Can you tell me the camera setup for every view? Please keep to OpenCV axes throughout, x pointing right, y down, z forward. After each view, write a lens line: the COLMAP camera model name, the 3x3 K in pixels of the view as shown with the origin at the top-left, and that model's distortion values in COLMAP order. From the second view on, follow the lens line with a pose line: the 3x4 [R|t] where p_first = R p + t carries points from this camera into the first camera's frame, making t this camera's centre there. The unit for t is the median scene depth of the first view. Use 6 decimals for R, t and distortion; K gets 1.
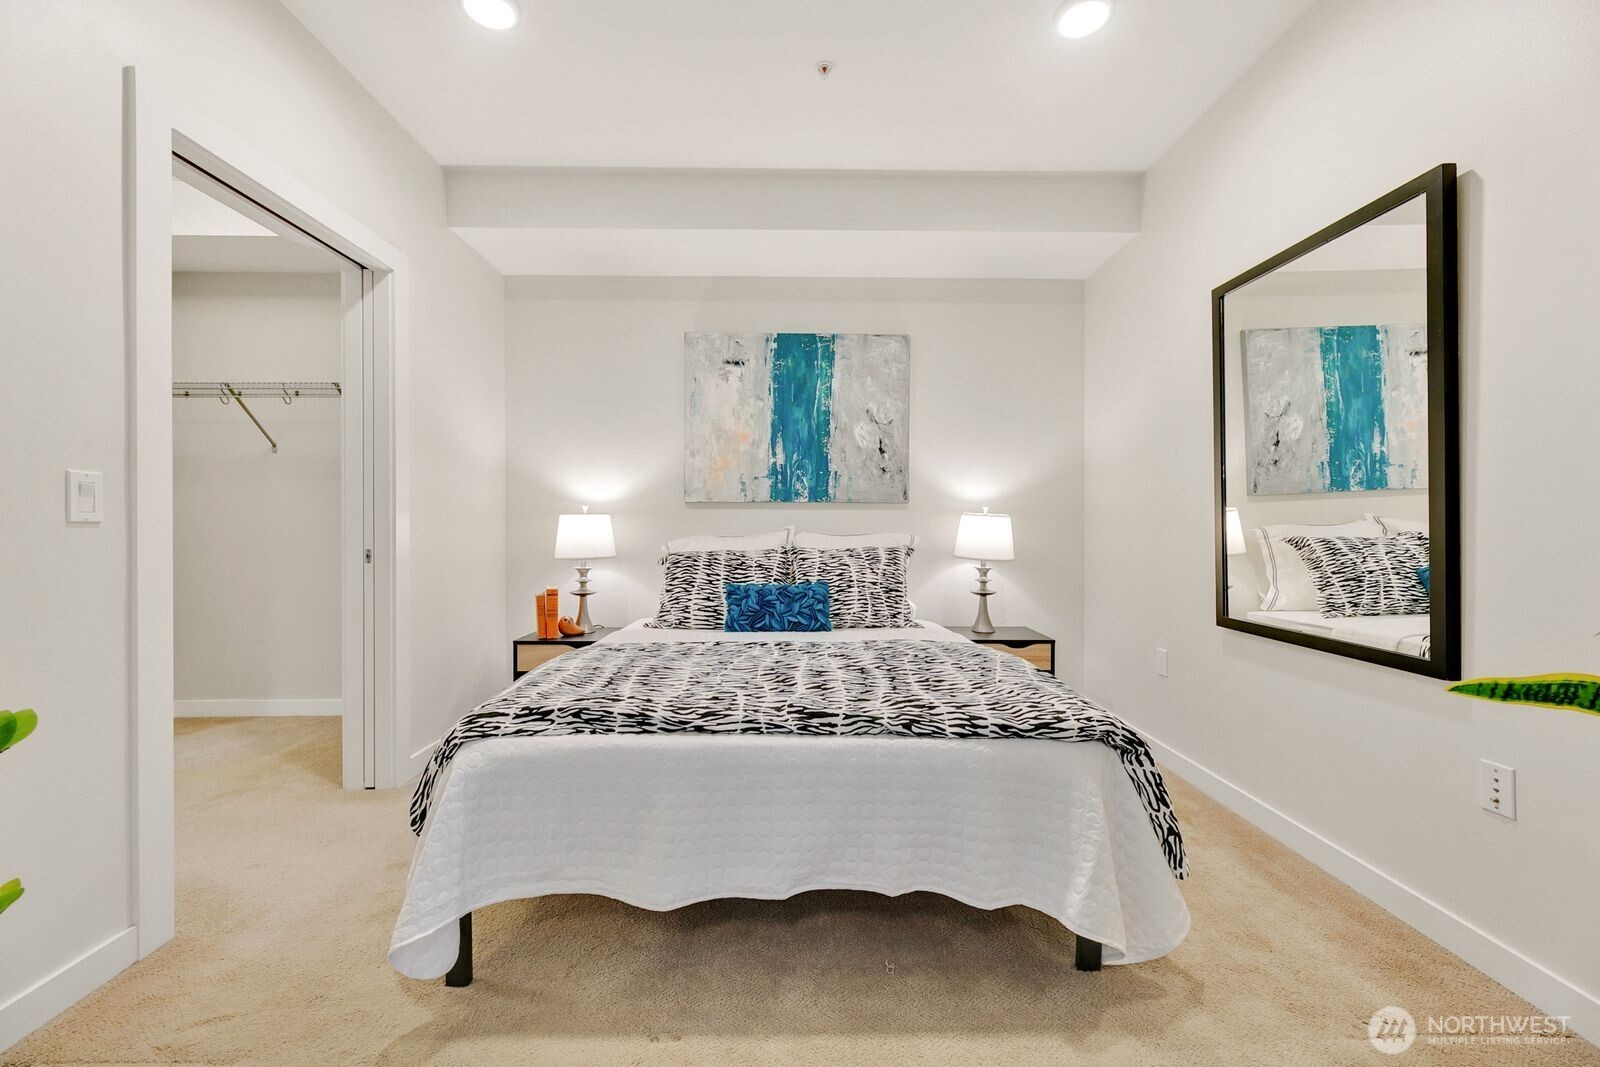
lens RADIAL K [[644.3, 0, 794.4], [0, 644.3, 526.6], [0, 0, 1]] dist [0.002145, -0.000118]
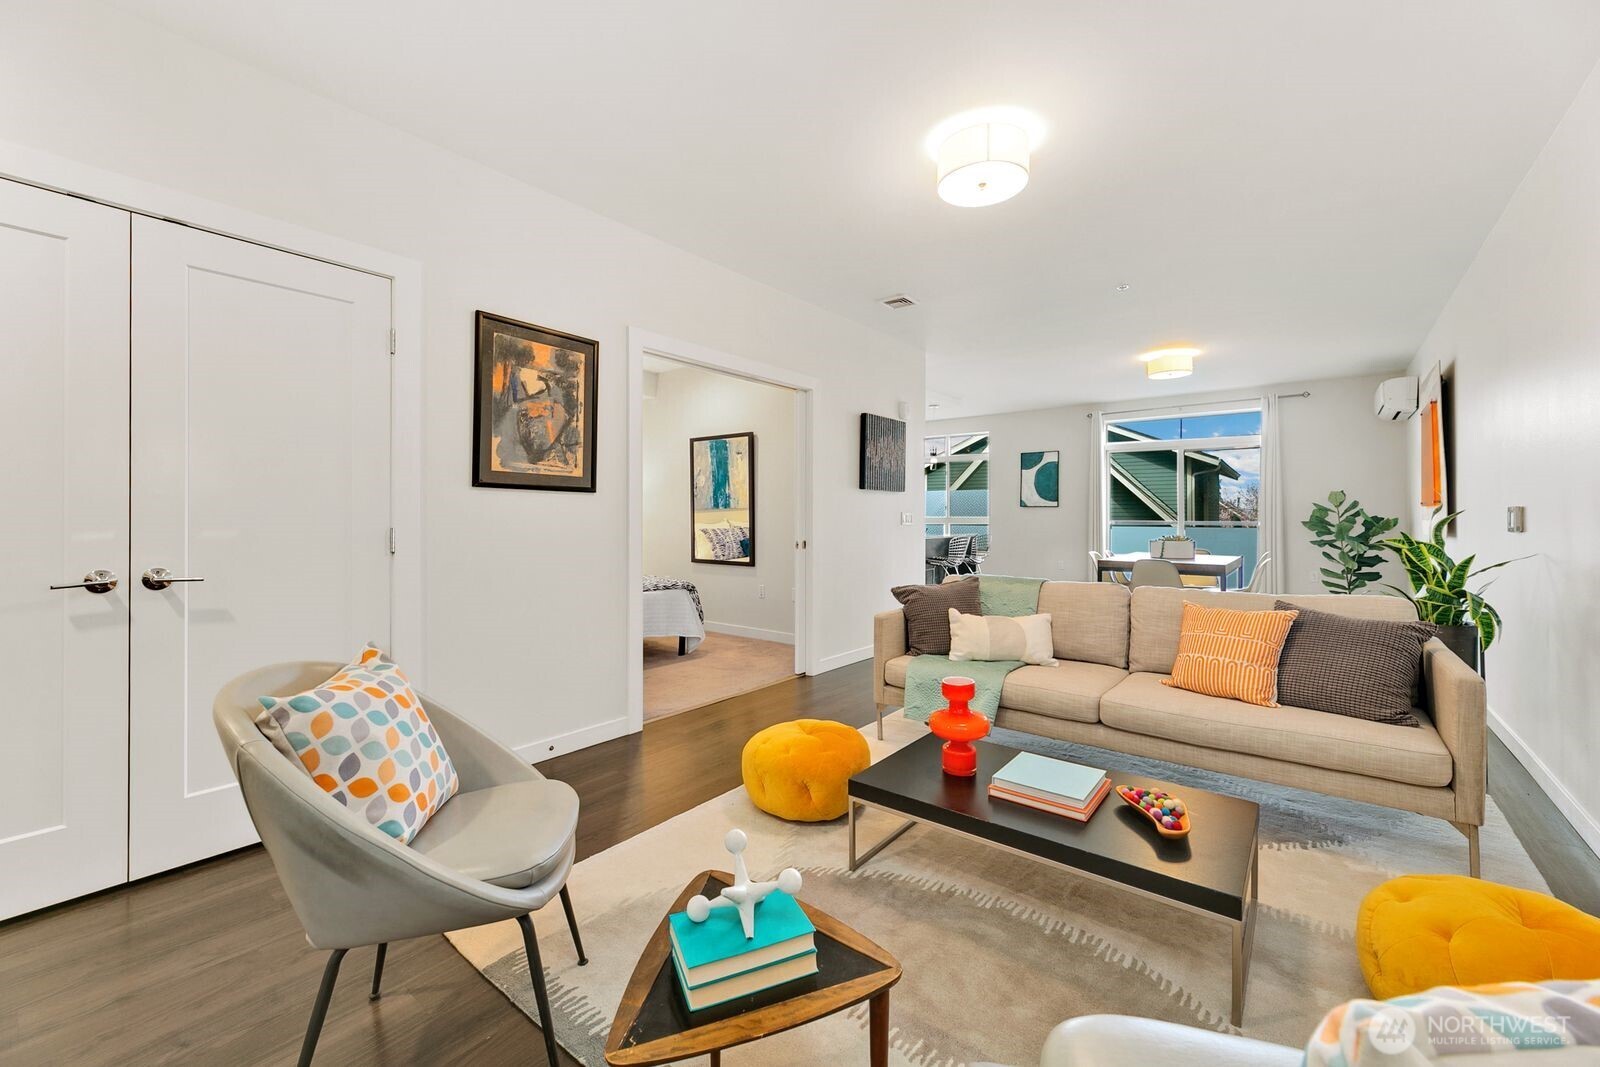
lens RADIAL K [[647.1, 0, 793.7], [0, 647.1, 517.9], [0, 0, 1]] dist [-0.000550, 0.000141]
pose [[0.639110, -0.002180, 0.769112, -0.876141], [-0.000389, 0.999995, 0.003157, -0.032390], [-0.769115, -0.002317, 0.639106, -0.807749]]
